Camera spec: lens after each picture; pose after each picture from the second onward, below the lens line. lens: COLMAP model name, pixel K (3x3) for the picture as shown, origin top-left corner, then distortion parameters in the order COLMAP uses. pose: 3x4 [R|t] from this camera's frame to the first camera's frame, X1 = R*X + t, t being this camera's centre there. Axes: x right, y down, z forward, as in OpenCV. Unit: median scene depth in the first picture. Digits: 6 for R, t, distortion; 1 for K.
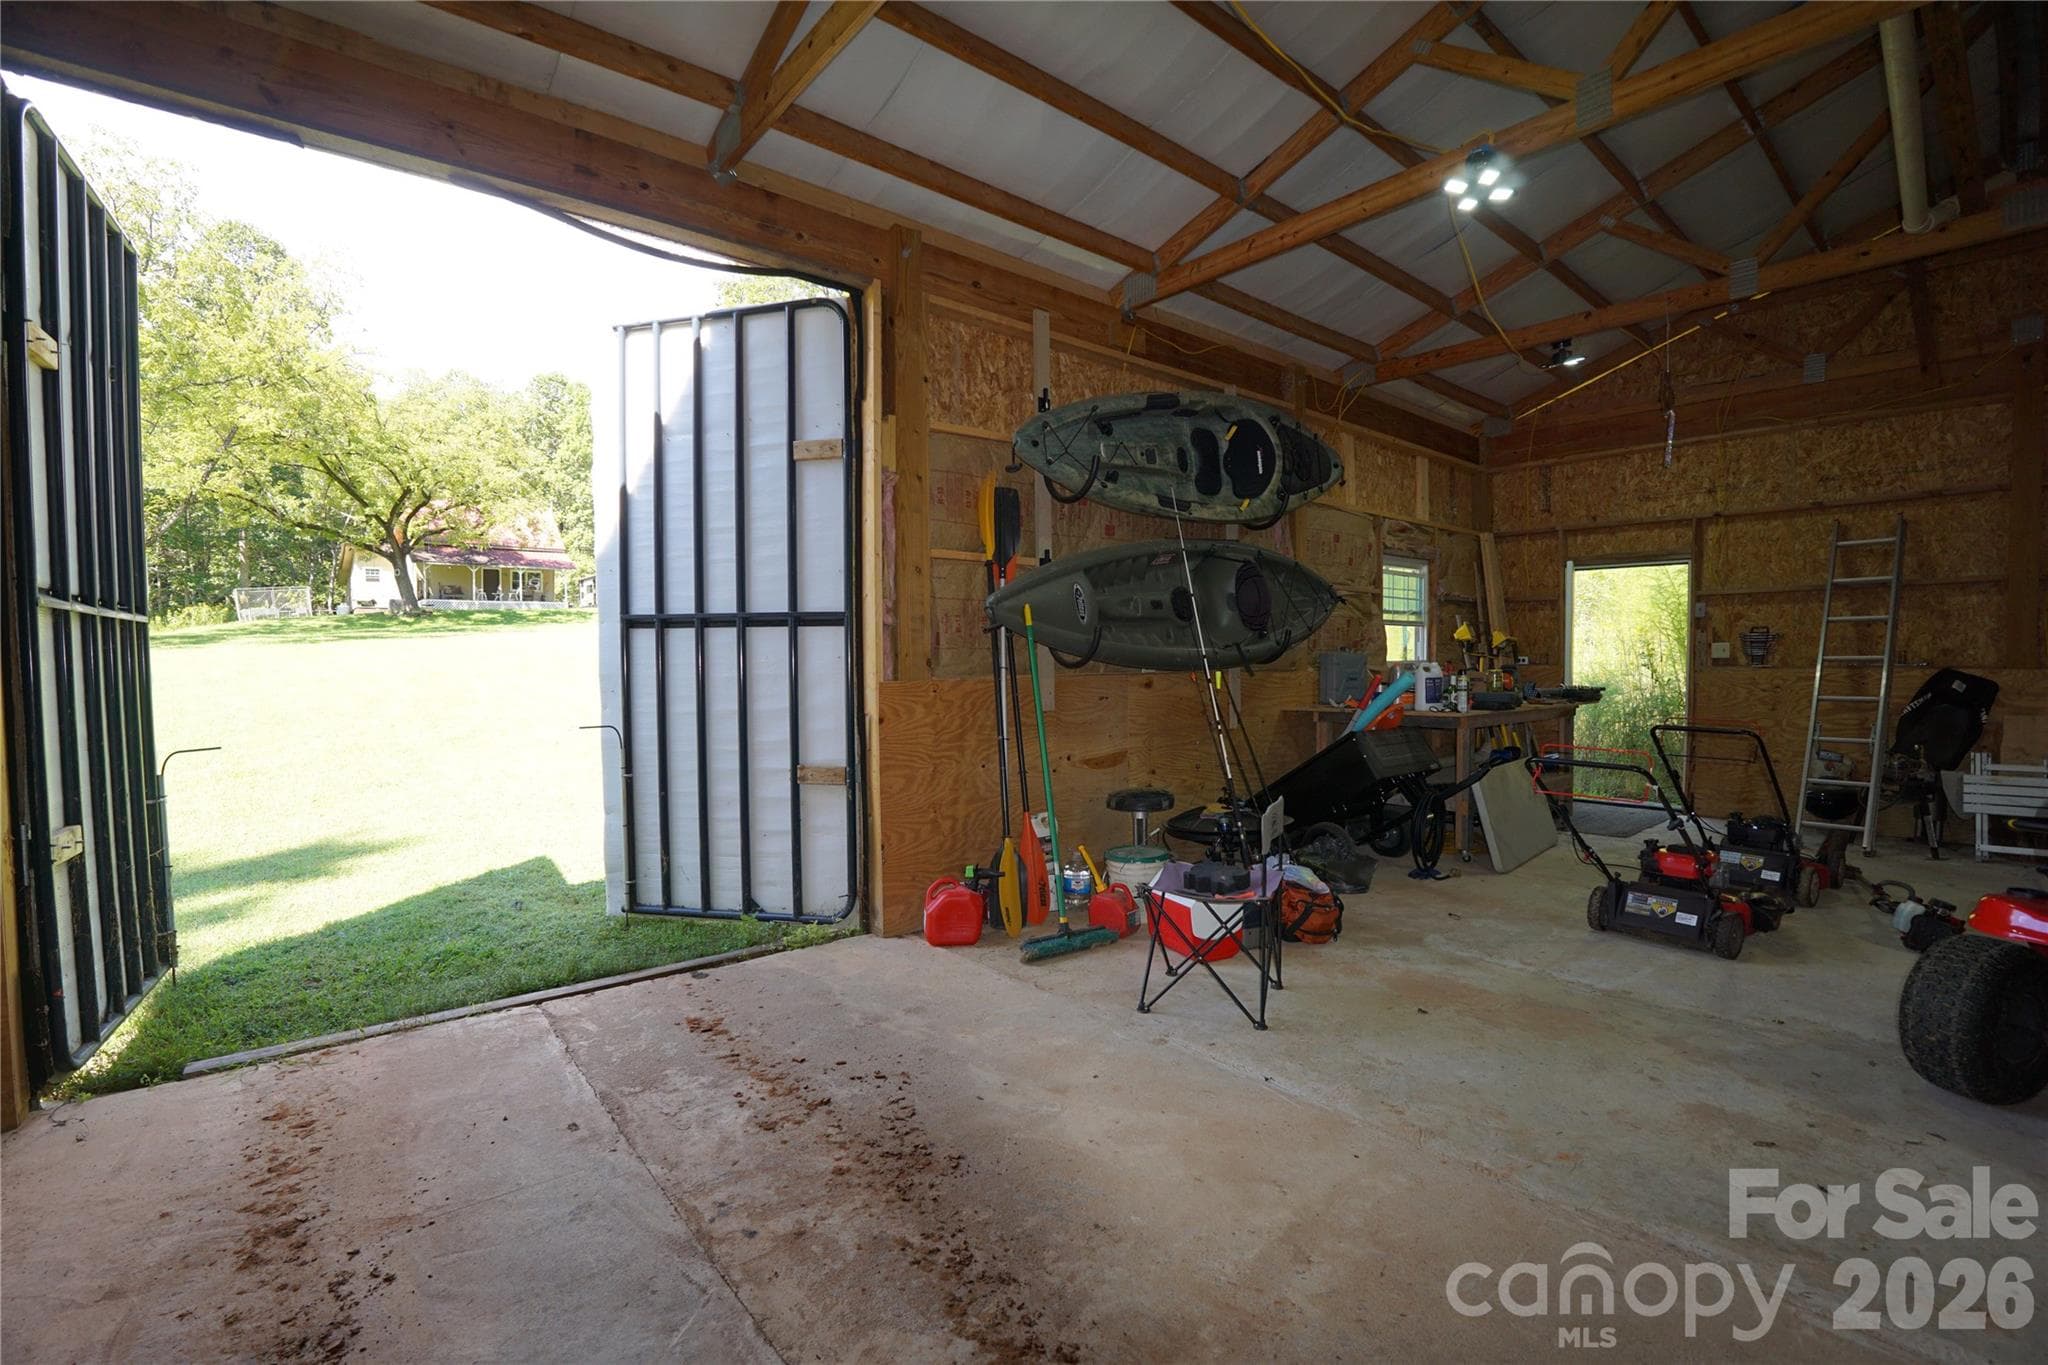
lens RADIAL K [[896.1, 0, 1015.4], [0, 896.1, 688.7], [0, 0, 1]] dist [-0.040433, 0.007759]
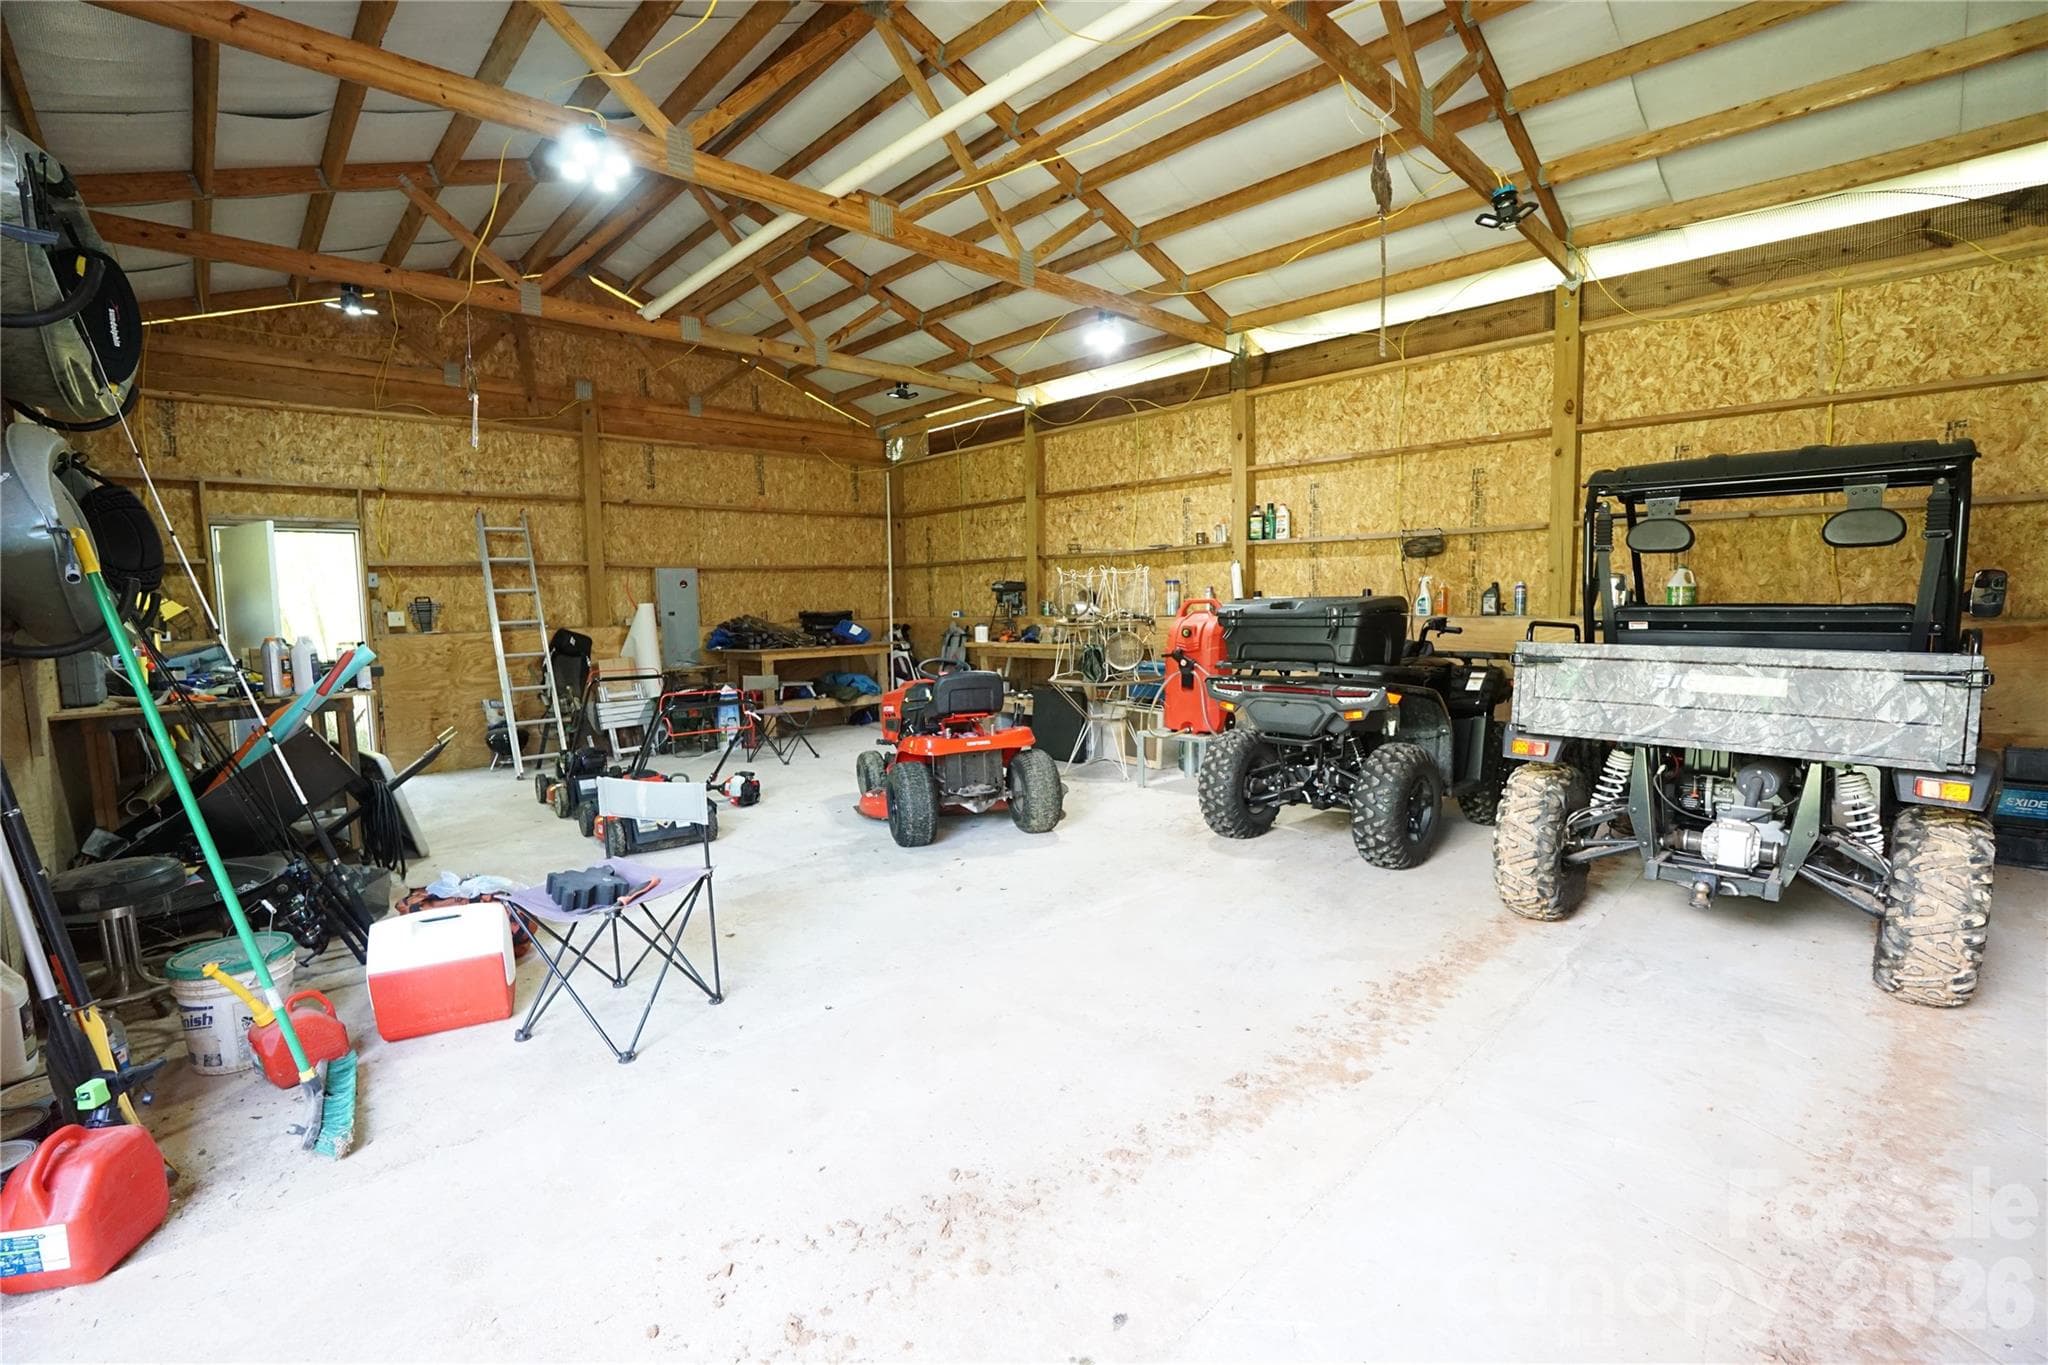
lens RADIAL K [[896.1, 0, 1013.7], [0, 896.1, 680.1], [0, 0, 1]] dist [-0.040433, 0.007759]
pose [[-0.046849, -0.078389, 0.995821, -0.310100], [0.060531, 0.994861, 0.081161, -0.011956], [-0.997066, 0.064080, -0.041864, 0.319995]]
